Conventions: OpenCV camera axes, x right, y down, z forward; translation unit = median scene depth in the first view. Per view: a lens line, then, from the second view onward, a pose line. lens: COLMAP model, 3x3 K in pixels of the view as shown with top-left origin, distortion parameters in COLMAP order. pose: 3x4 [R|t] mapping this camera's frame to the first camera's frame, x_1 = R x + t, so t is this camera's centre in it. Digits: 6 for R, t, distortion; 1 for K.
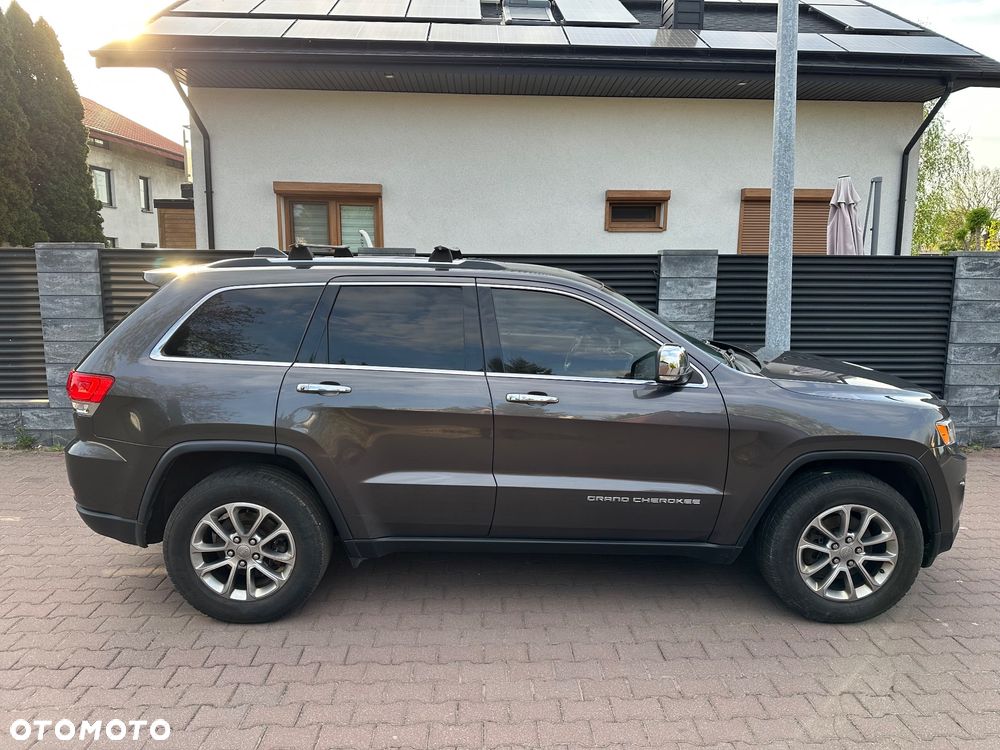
lens RADIAL K [[704.9, 0, 499.1], [0, 704.9, 364.3], [0, 0, 1]] dist [0.045819, -0.057830]
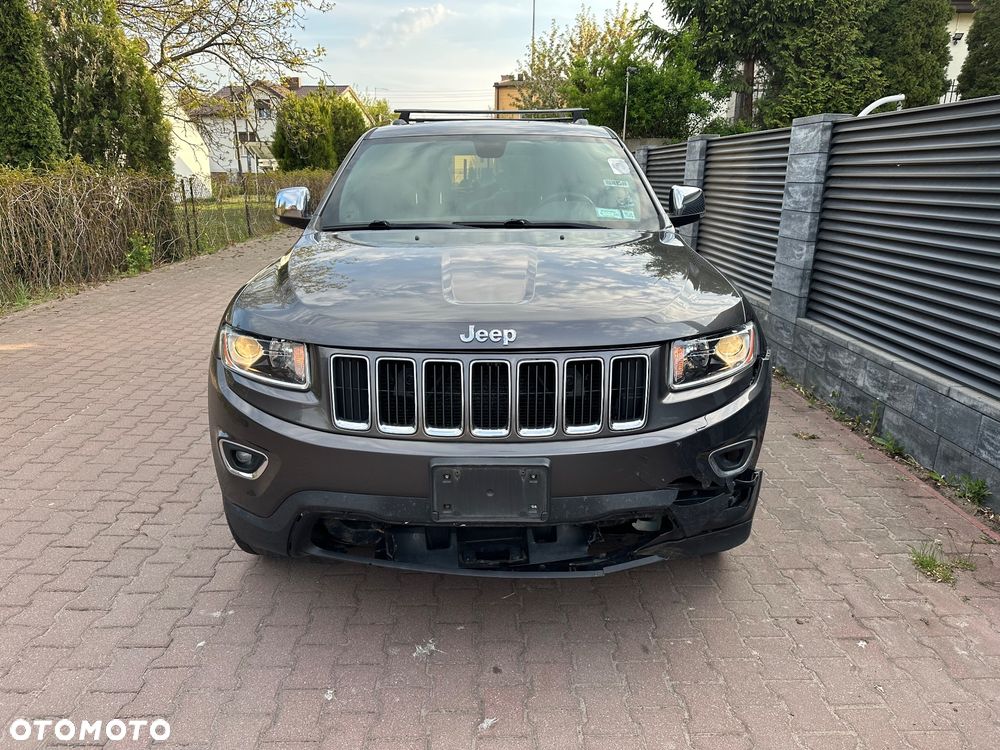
lens RADIAL K [[700.8, 0, 495.3], [0, 700.8, 376.5], [0, 0, 1]] dist [-0.000497, -0.008298]
pose [[-0.015256, 0.269612, -0.962848, 1.206360], [-0.155295, 0.950636, 0.268654, -0.077887], [0.987750, 0.153624, 0.027366, 1.202849]]
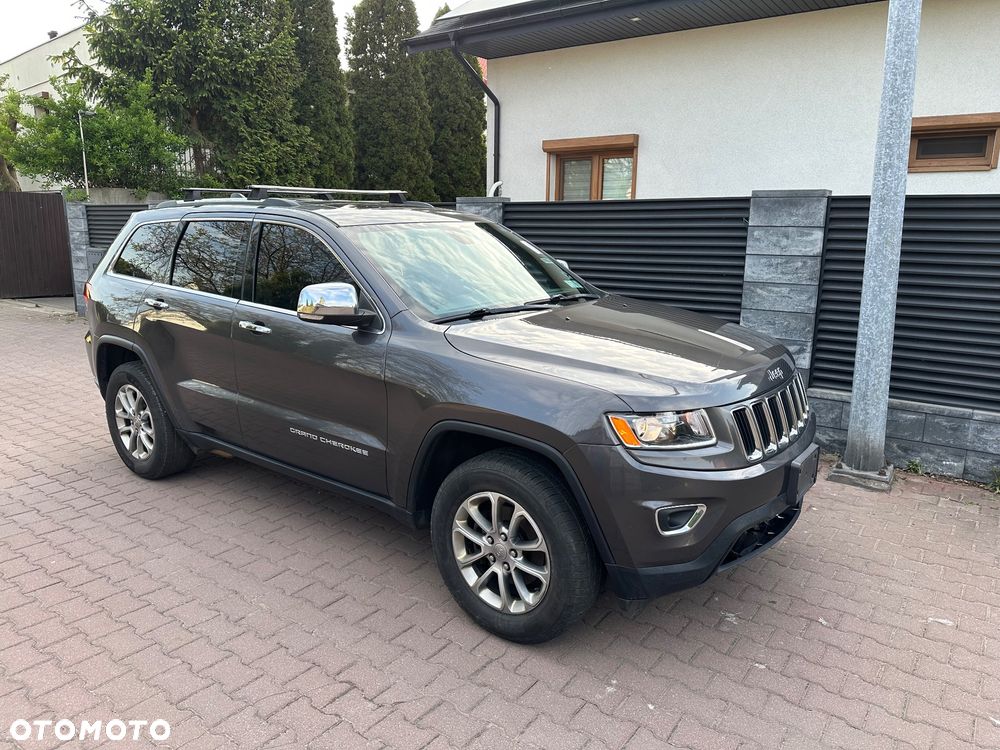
lens RADIAL K [[704.9, 0, 499.1], [0, 704.9, 364.3], [0, 0, 1]] dist [0.045819, -0.057830]
pose [[0.783804, 0.121947, -0.608918, 0.933828], [-0.090982, 0.992499, 0.081652, -0.014546], [0.614308, -0.008599, 0.789020, 0.353380]]
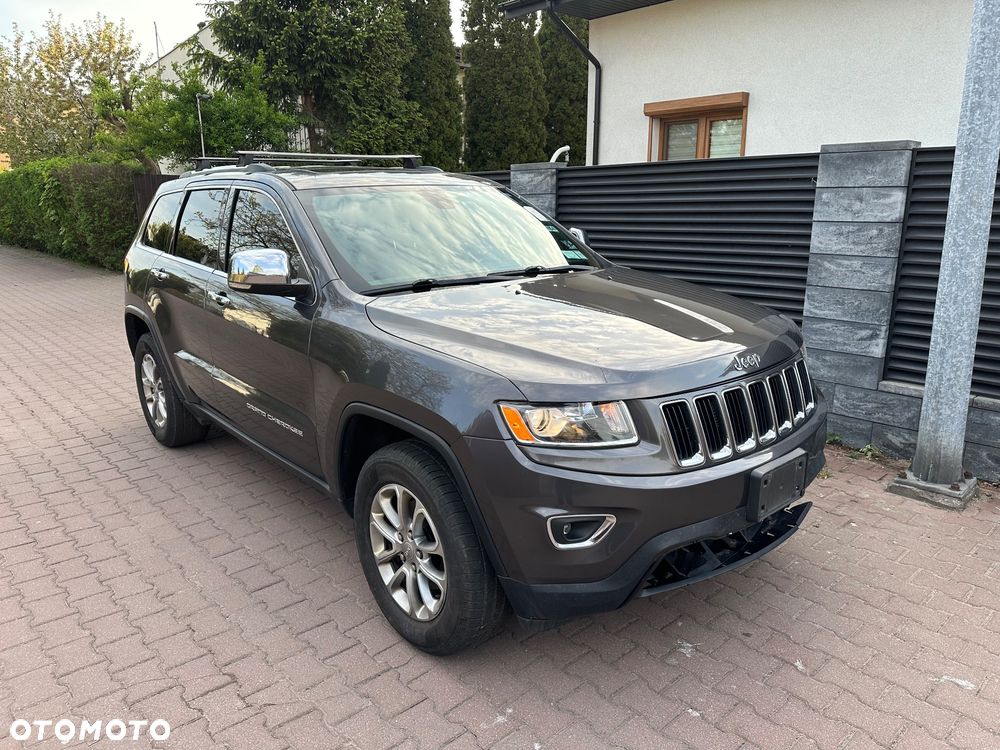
lens RADIAL K [[707.6, 0, 500.0], [0, 707.6, 375.0], [0, 0, 1]] dist [0.027466, -0.032981]
pose [[0.644718, 0.172305, -0.744748, 1.036819], [-0.097760, 0.984850, 0.143225, -0.025954], [0.758144, -0.019533, 0.651795, 0.587417]]
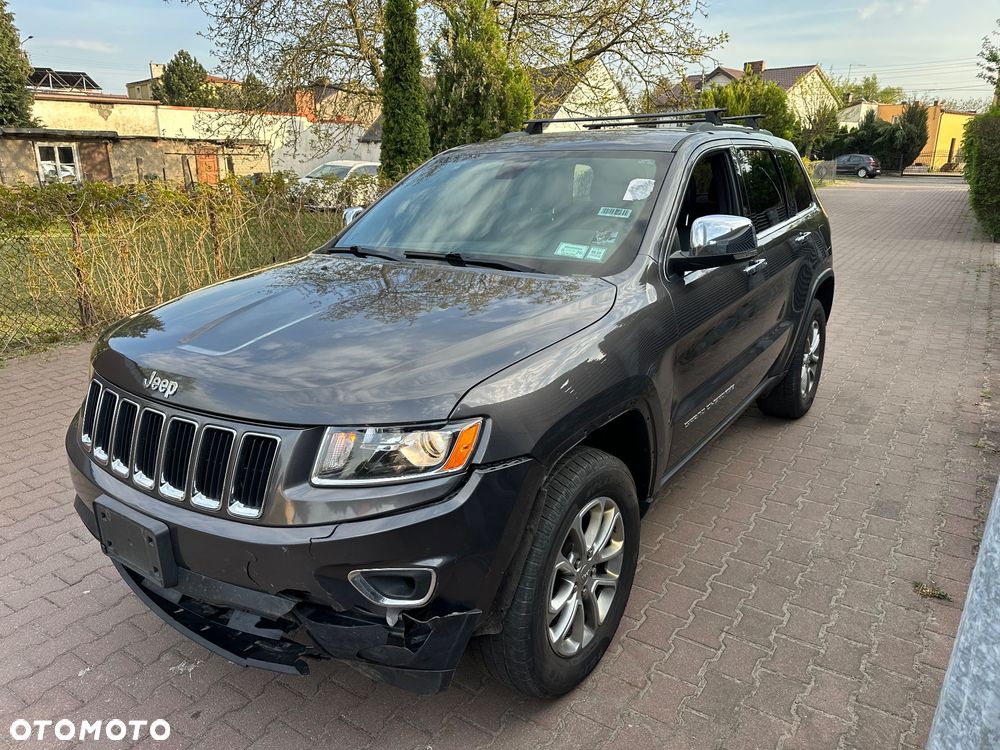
lens RADIAL K [[700.8, 0, 495.3], [0, 700.8, 376.5], [0, 0, 1]] dist [-0.000497, -0.008298]
pose [[-0.592633, 0.234380, -0.770618, 0.938322], [-0.114318, 0.922568, 0.368509, -0.192493], [0.797319, 0.306486, -0.519951, 1.682745]]
